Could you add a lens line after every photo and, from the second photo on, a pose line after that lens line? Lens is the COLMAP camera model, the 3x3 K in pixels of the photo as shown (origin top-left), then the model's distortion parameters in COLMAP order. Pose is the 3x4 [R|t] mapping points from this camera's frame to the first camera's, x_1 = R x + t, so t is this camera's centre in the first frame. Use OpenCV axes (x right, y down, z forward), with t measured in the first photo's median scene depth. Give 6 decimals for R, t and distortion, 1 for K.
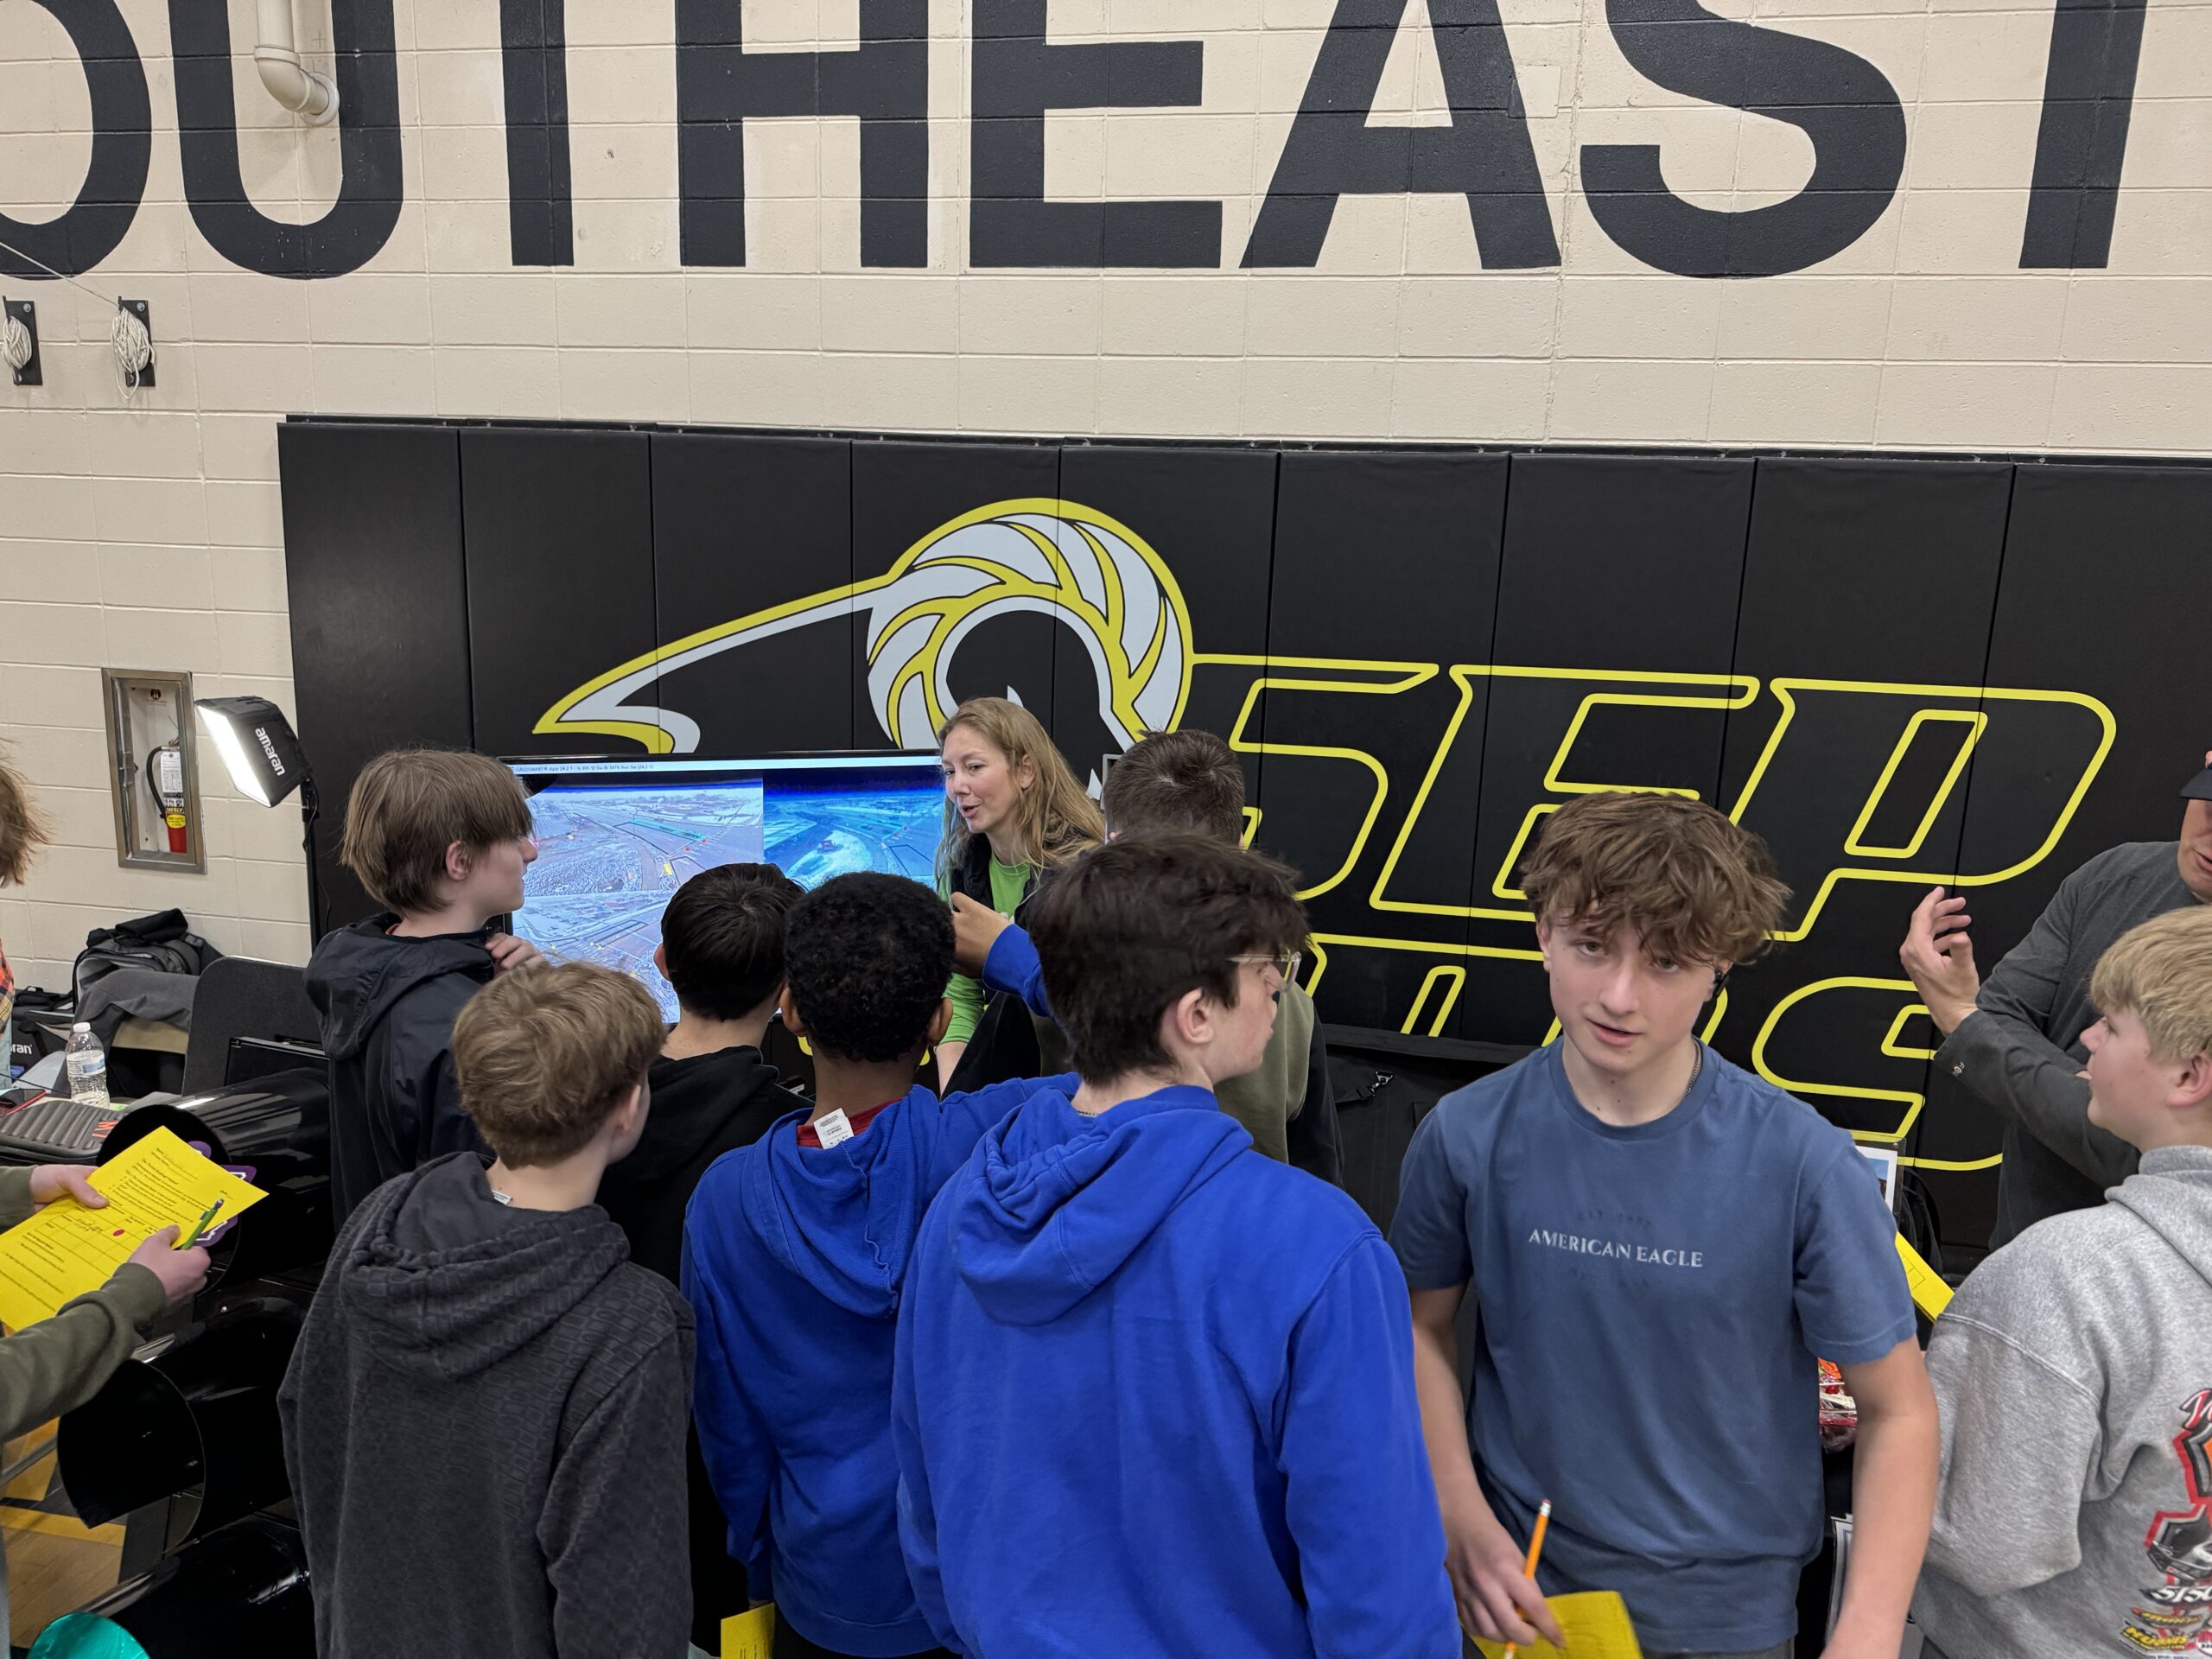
lens RADIAL K [[1566.9, 0, 1208.4], [0, 1566.9, 856.3], [0, 0, 1]] dist [0.039046, -0.040415]
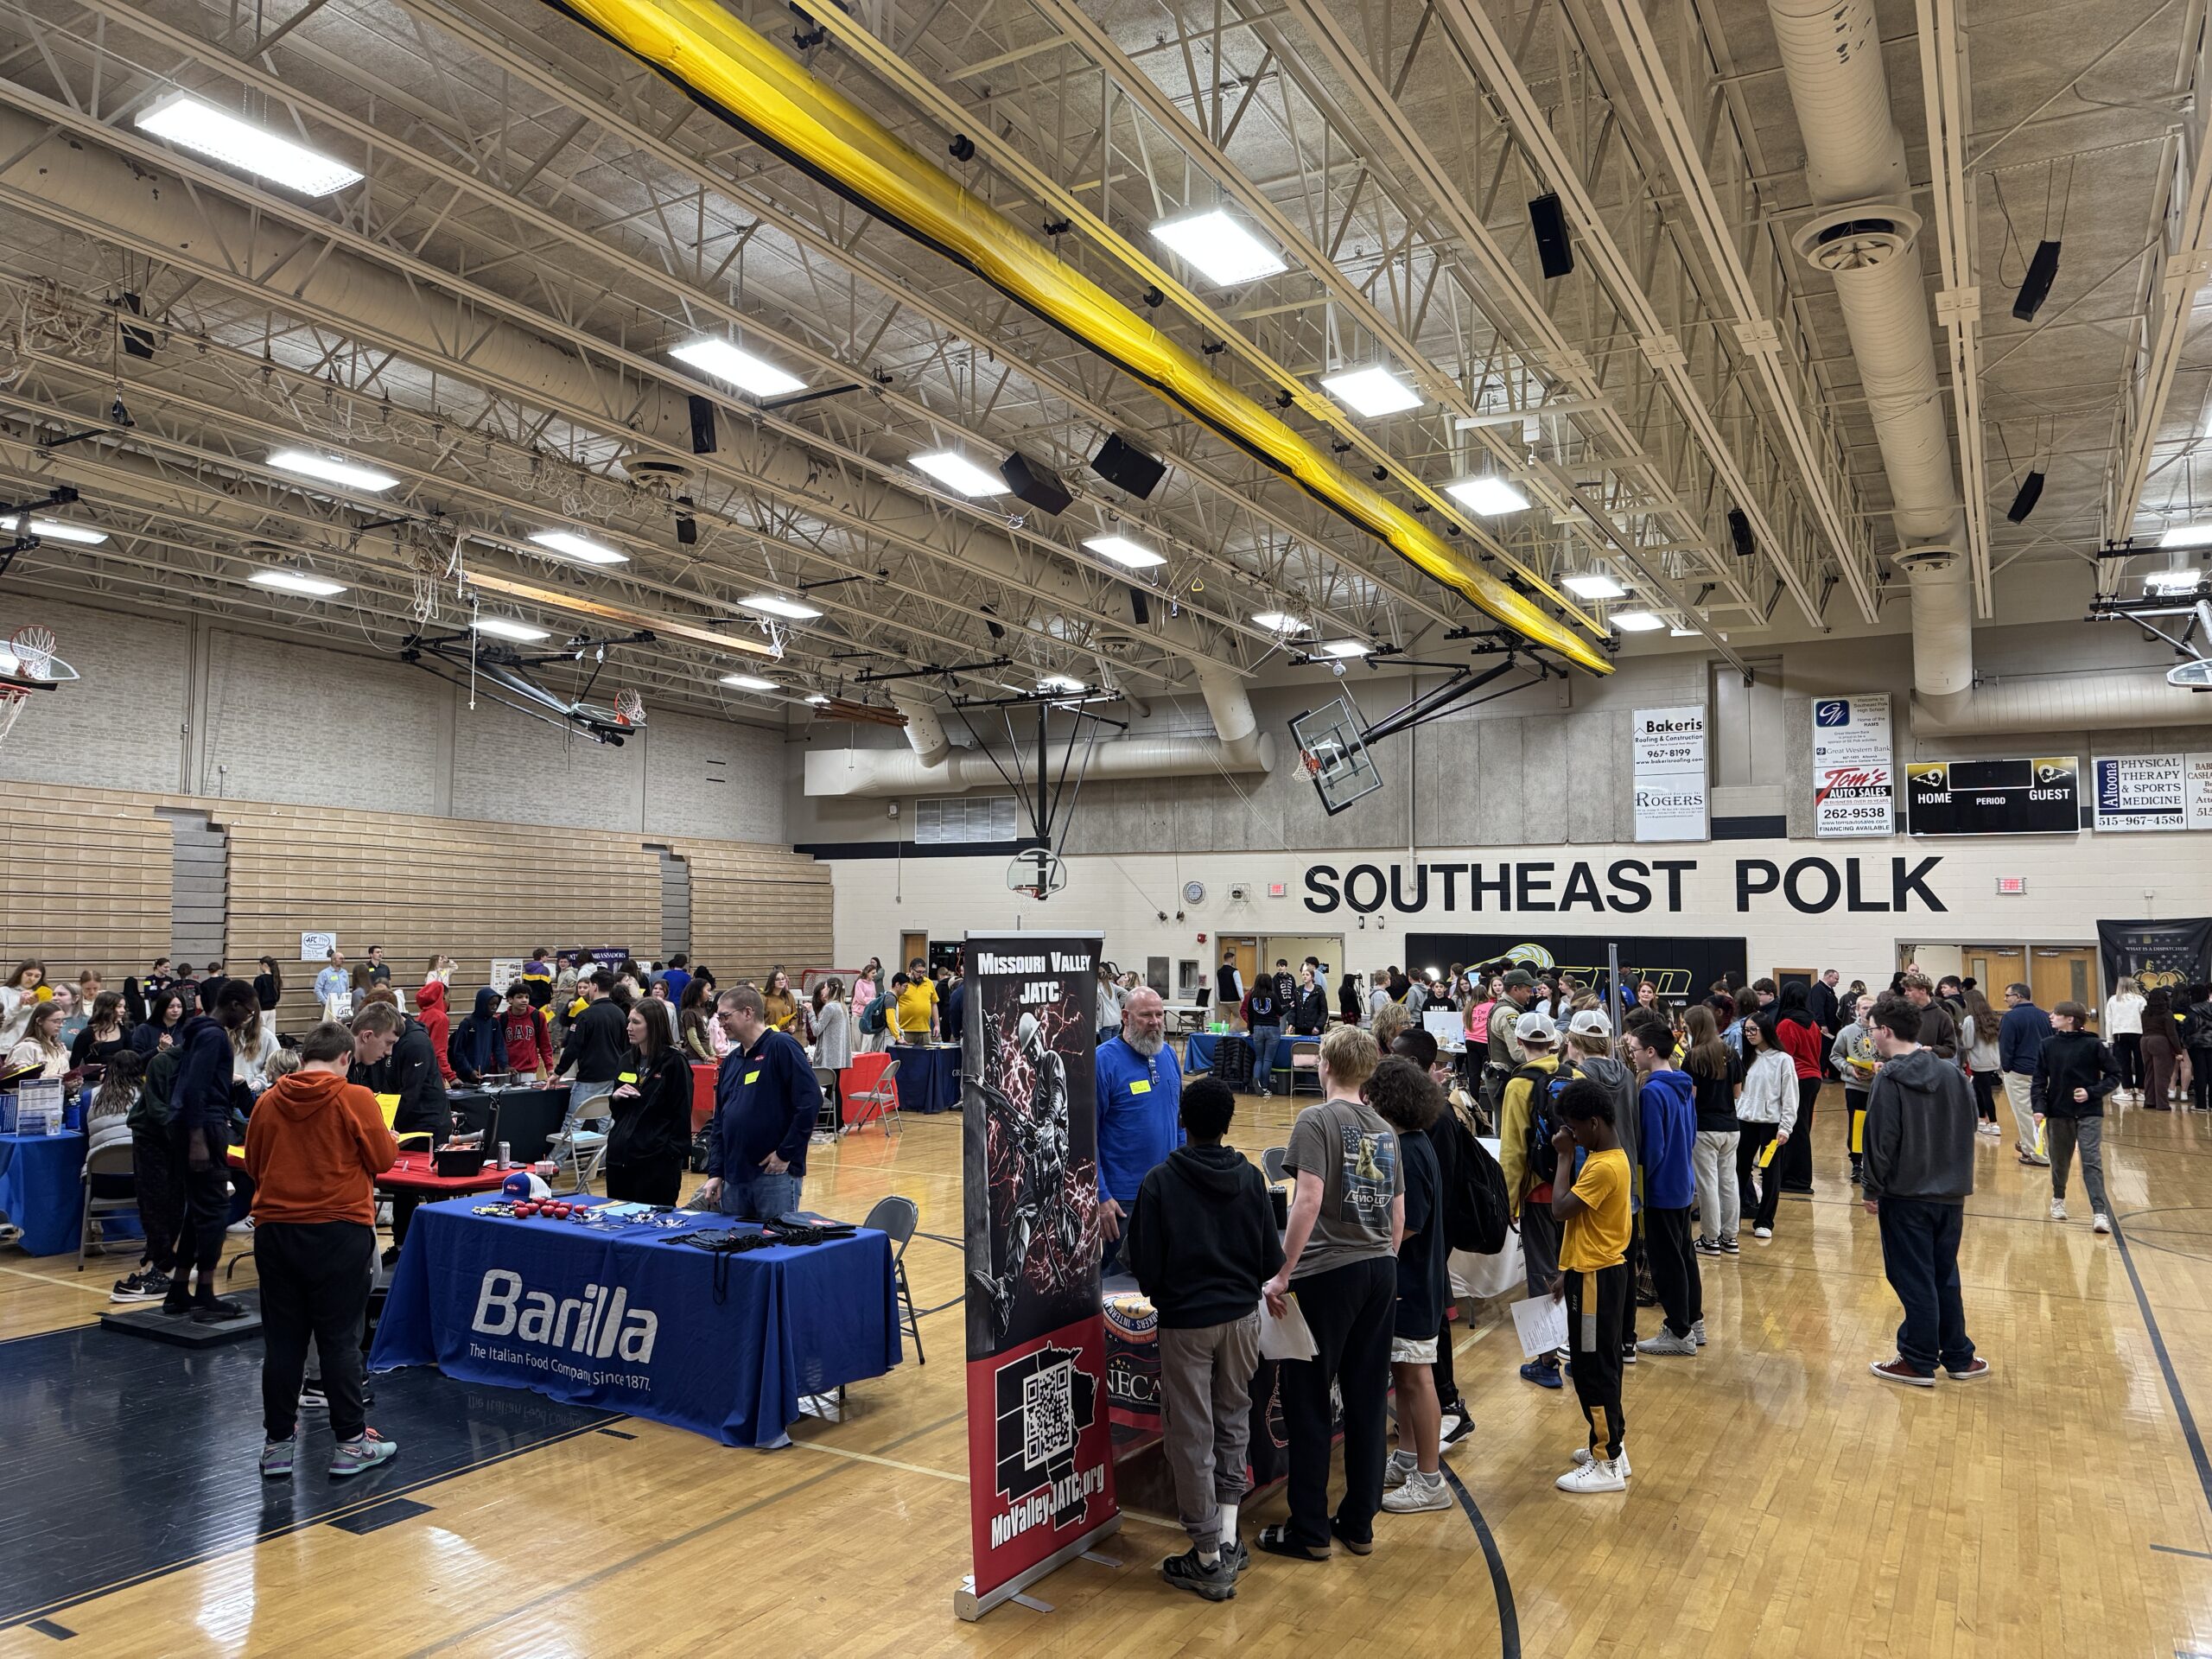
lens RADIAL K [[1566.9, 0, 1108.3], [0, 1566.9, 821.8], [0, 0, 1]] dist [0.039046, -0.040415]
pose [[0.948581, -0.044621, -0.313374, 0.321648], [-0.045678, 0.960355, -0.275013, 1.214454], [0.313221, 0.275187, 0.908936, -5.885761]]
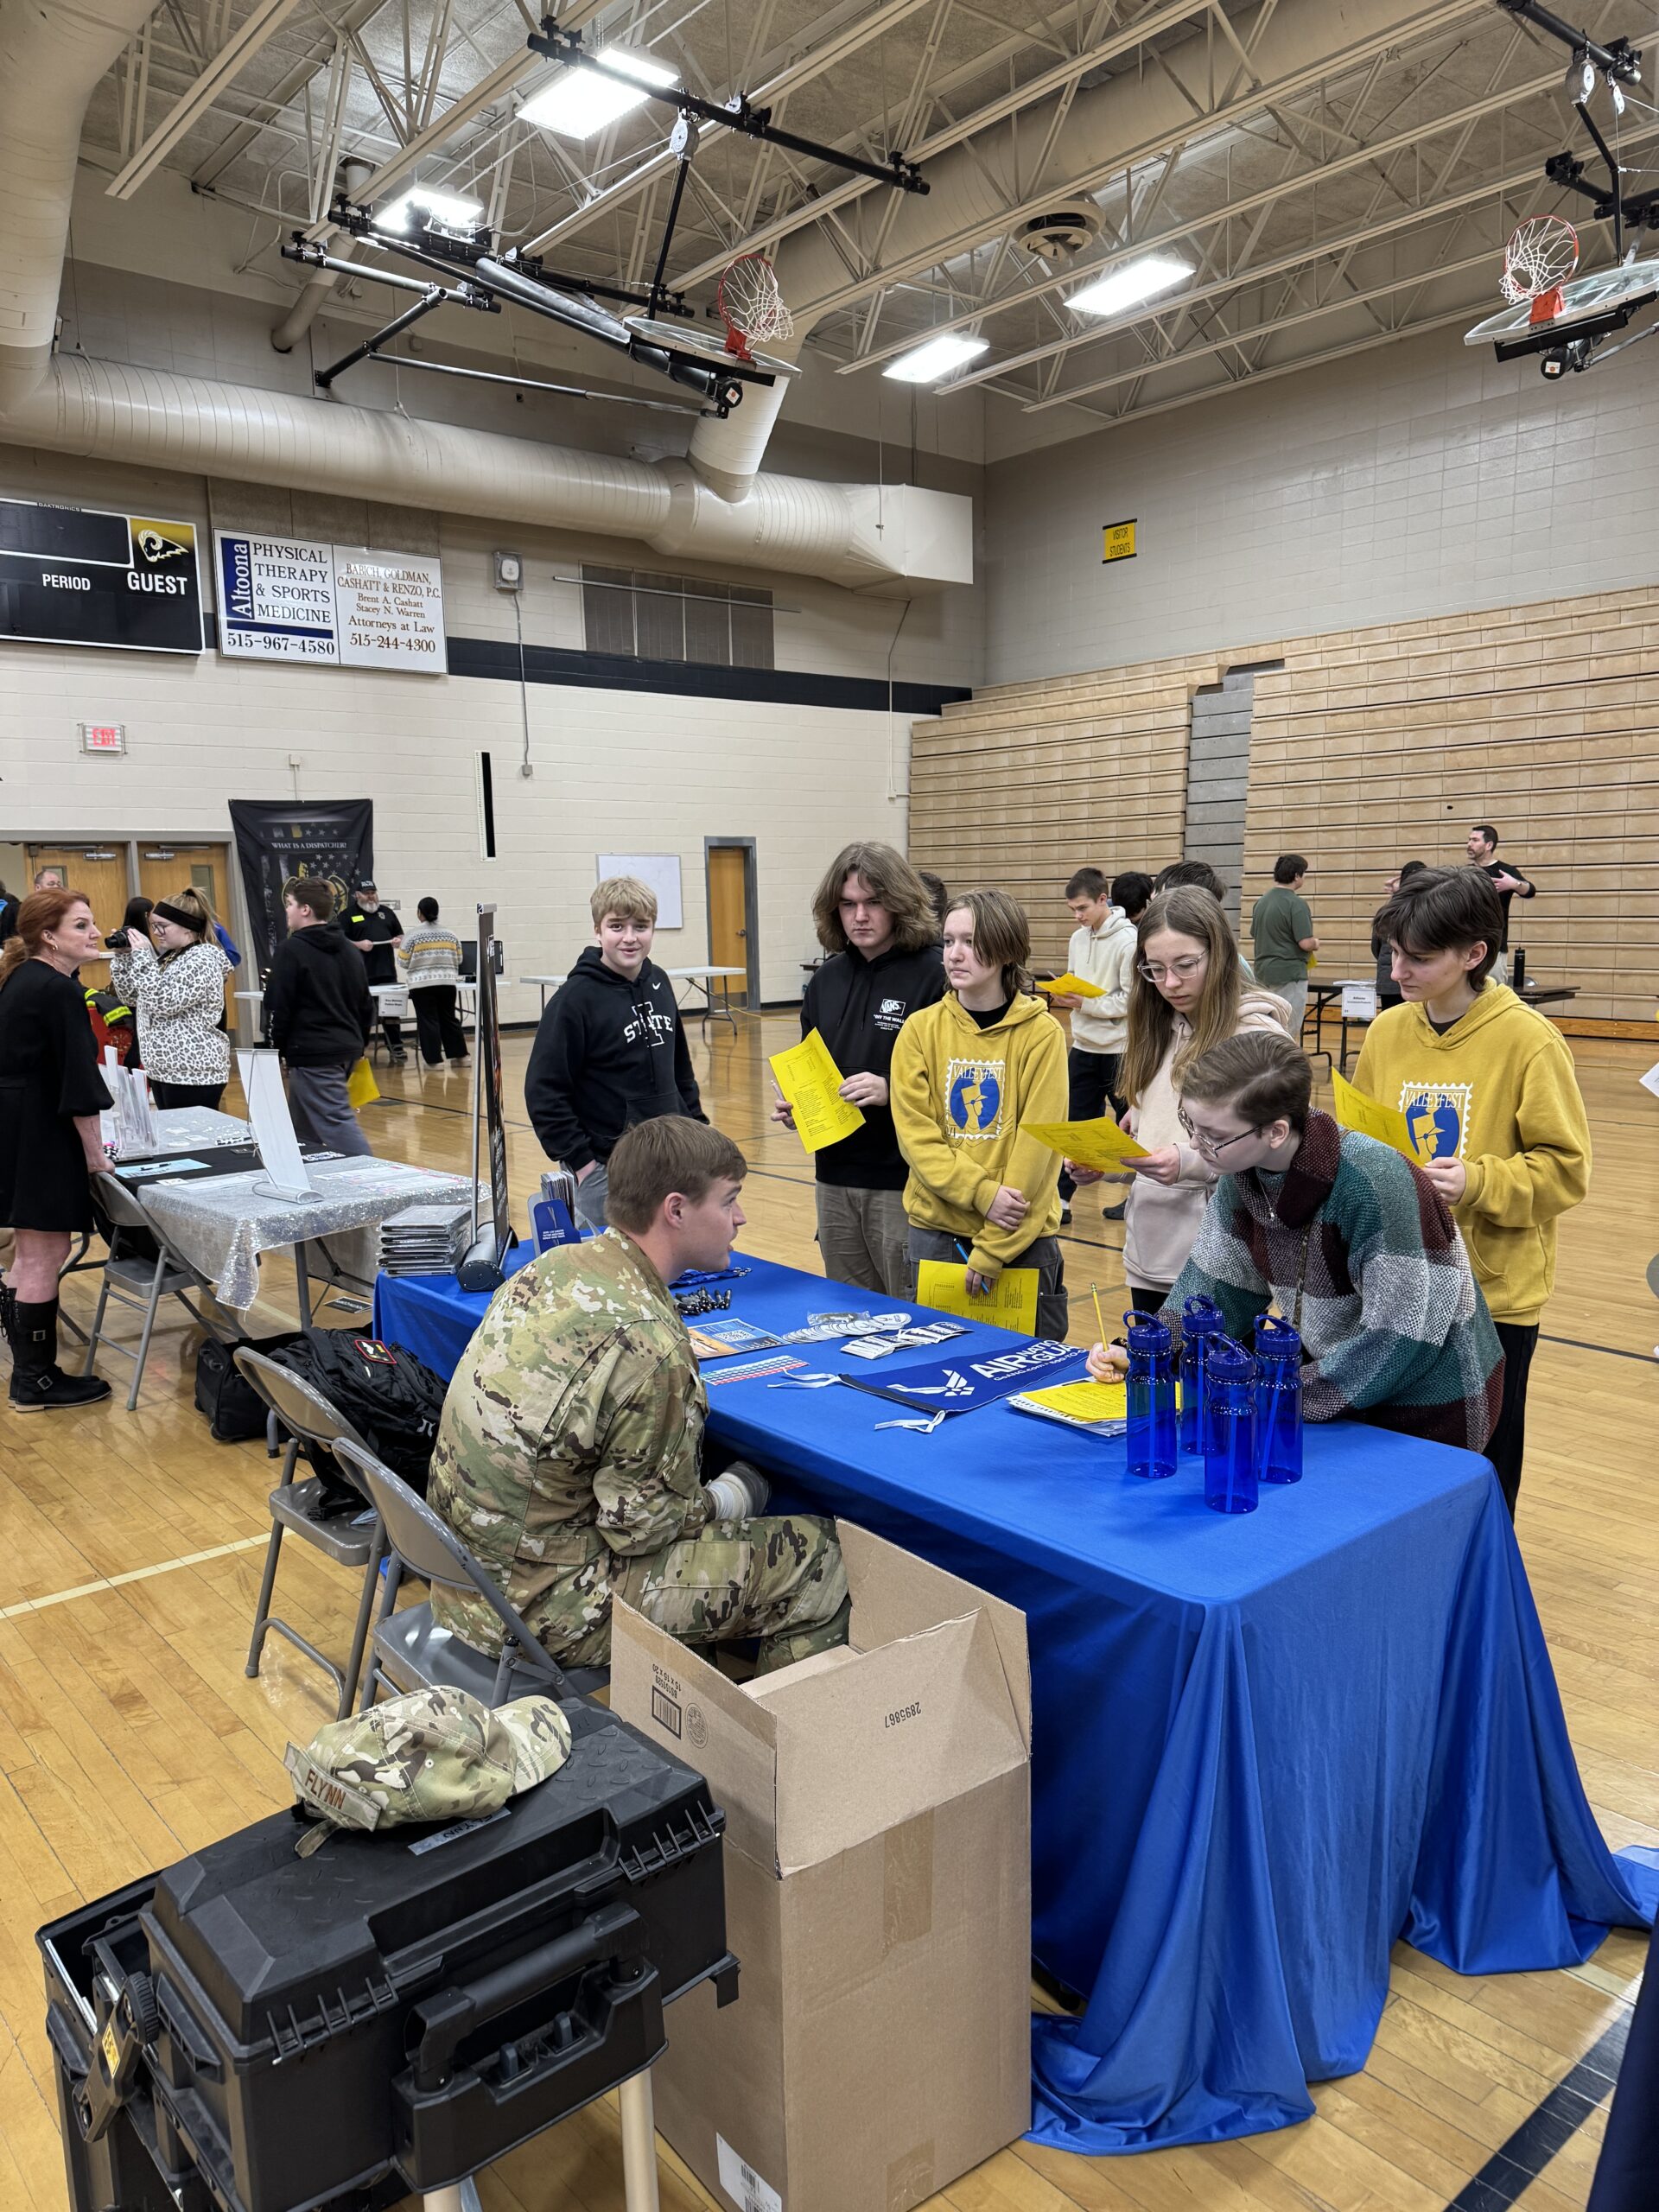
lens RADIAL K [[1566.9, 0, 831.9], [0, 1566.9, 1106.2], [0, 0, 1]] dist [0.039046, -0.040415]
pose [[0.613389, -0.154610, 0.774499, -0.161457], [0.199303, 0.979215, 0.037632, 0.634306], [-0.764220, 0.131277, 0.631454, -2.650129]]
